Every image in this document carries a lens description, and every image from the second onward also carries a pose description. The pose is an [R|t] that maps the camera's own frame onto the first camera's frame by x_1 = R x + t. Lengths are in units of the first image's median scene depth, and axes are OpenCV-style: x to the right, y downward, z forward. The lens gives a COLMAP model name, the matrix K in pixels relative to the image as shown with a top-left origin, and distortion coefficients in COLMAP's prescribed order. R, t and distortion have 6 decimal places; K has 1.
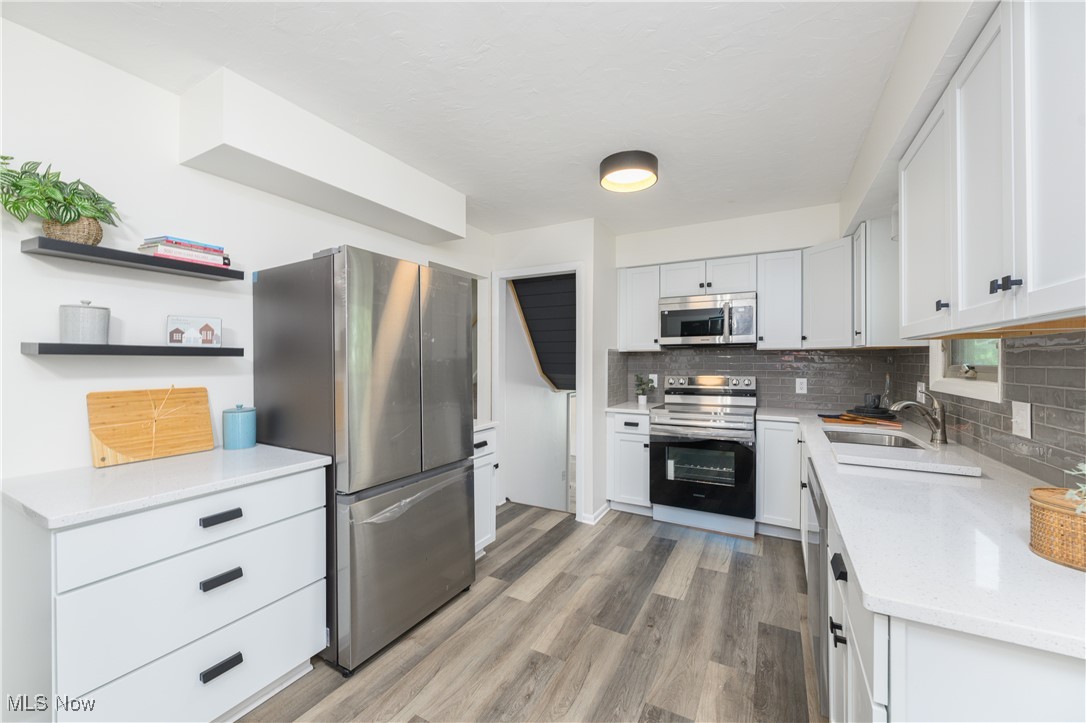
lens RADIAL K [[429.4, 0, 543.0], [0, 429.4, 361.5], [0, 0, 1]] dist [0.001623, -0.000181]
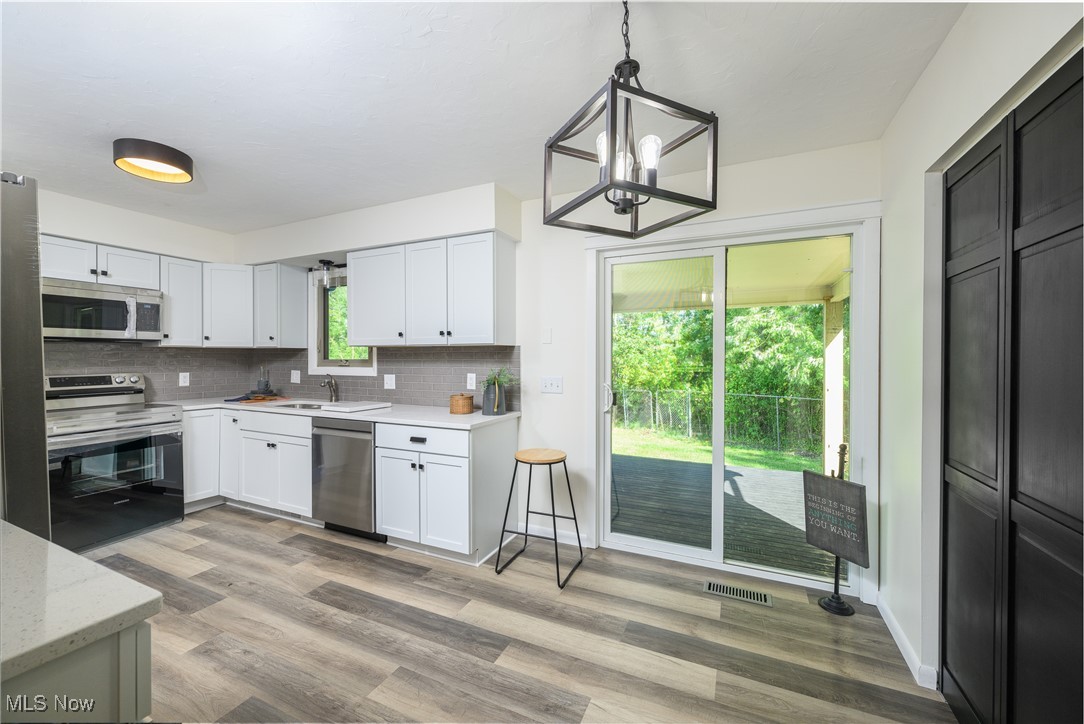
lens RADIAL K [[428.7, 0, 542.0], [0, 428.7, 362.0], [0, 0, 1]] dist [0.001623, -0.000181]
pose [[-0.072791, -0.010506, 0.997292, -0.750192], [-0.000333, 0.999945, 0.010509, -0.001400], [-0.997347, 0.000433, -0.072791, 0.186303]]
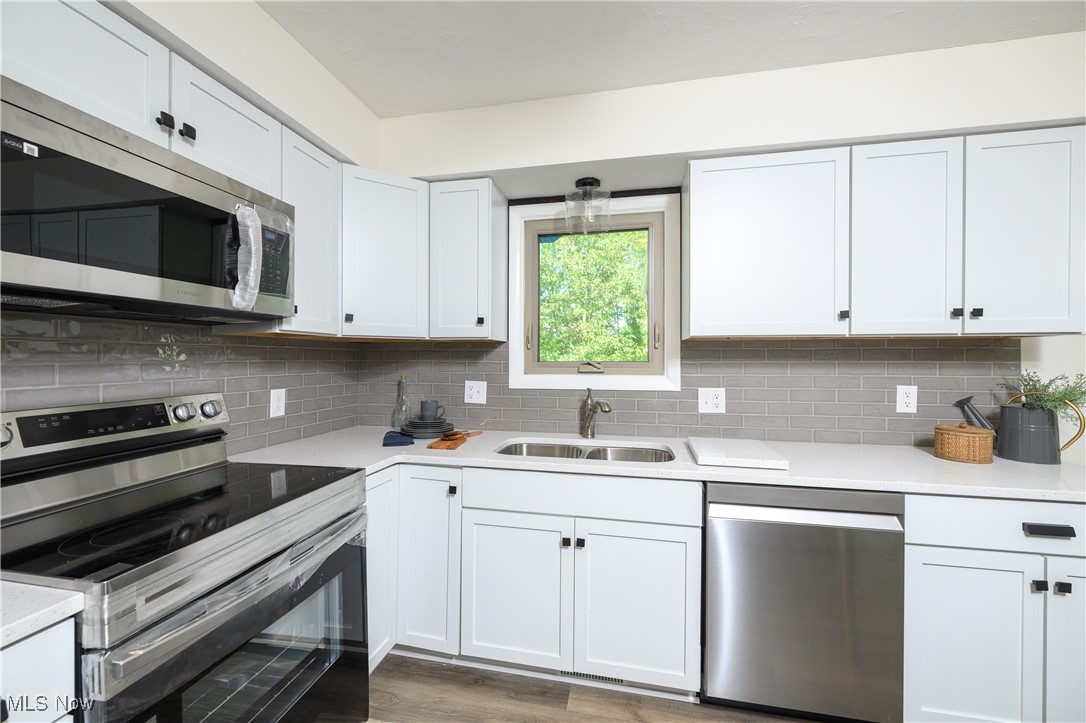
lens RADIAL K [[429.4, 0, 543.0], [0, 429.4, 361.5], [0, 0, 1]] dist [0.001623, -0.000181]
pose [[-0.301917, -0.008983, 0.953292, -0.025648], [-0.000831, 0.999958, 0.009160, -0.001500], [-0.953334, 0.001973, -0.301912, 1.074998]]
